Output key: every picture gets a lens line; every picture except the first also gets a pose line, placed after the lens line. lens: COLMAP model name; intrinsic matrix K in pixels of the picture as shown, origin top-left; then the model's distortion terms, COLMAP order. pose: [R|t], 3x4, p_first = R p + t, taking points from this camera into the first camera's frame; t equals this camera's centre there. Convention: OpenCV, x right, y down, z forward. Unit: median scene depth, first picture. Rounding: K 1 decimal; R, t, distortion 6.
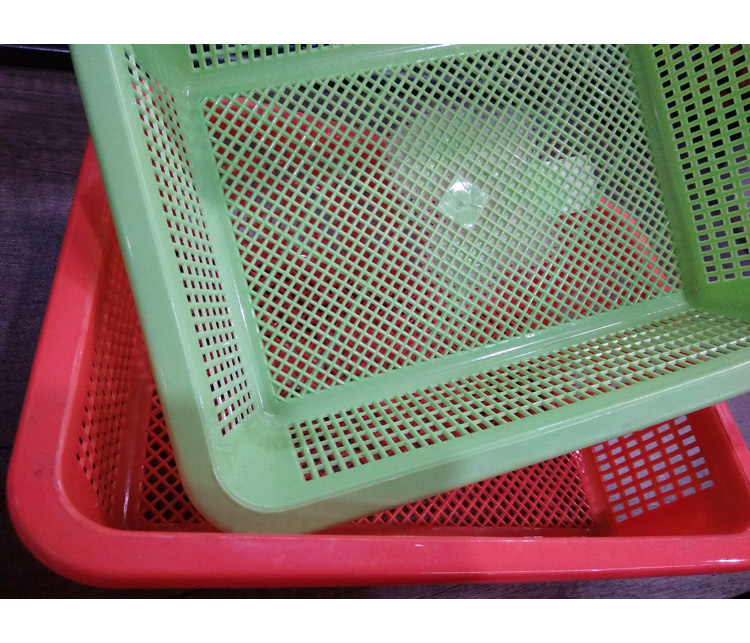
lens RADIAL K [[659.9, 0, 375.2], [0, 659.9, 322.1], [0, 0, 1]] dist [0.062312, -0.001737]
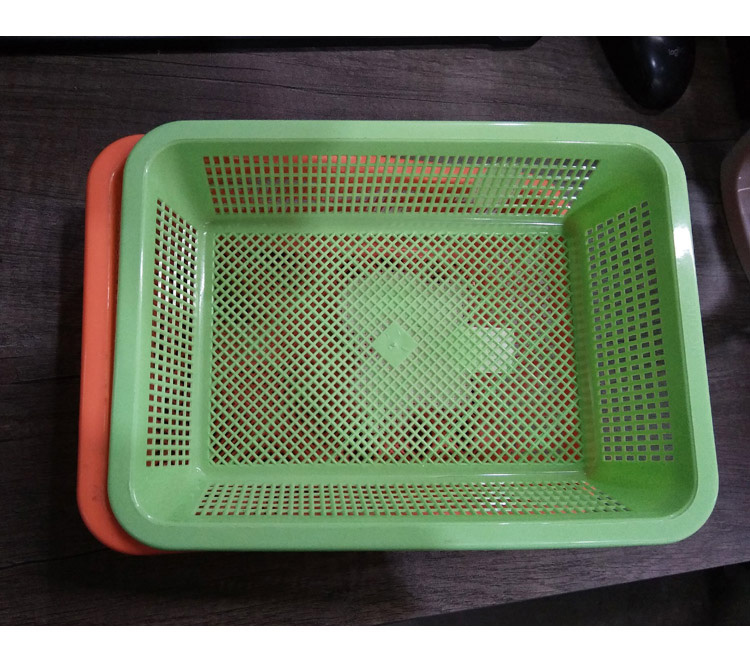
lens RADIAL K [[502.2, 0, 374.2], [0, 502.2, 331.9], [0, 0, 1]] dist [0.036860, -0.007440]
pose [[0.947653, 0.206118, -0.243864, 0.324668], [-0.239923, 0.963609, -0.117880, -0.083601], [0.210693, 0.170218, 0.962619, 0.079712]]
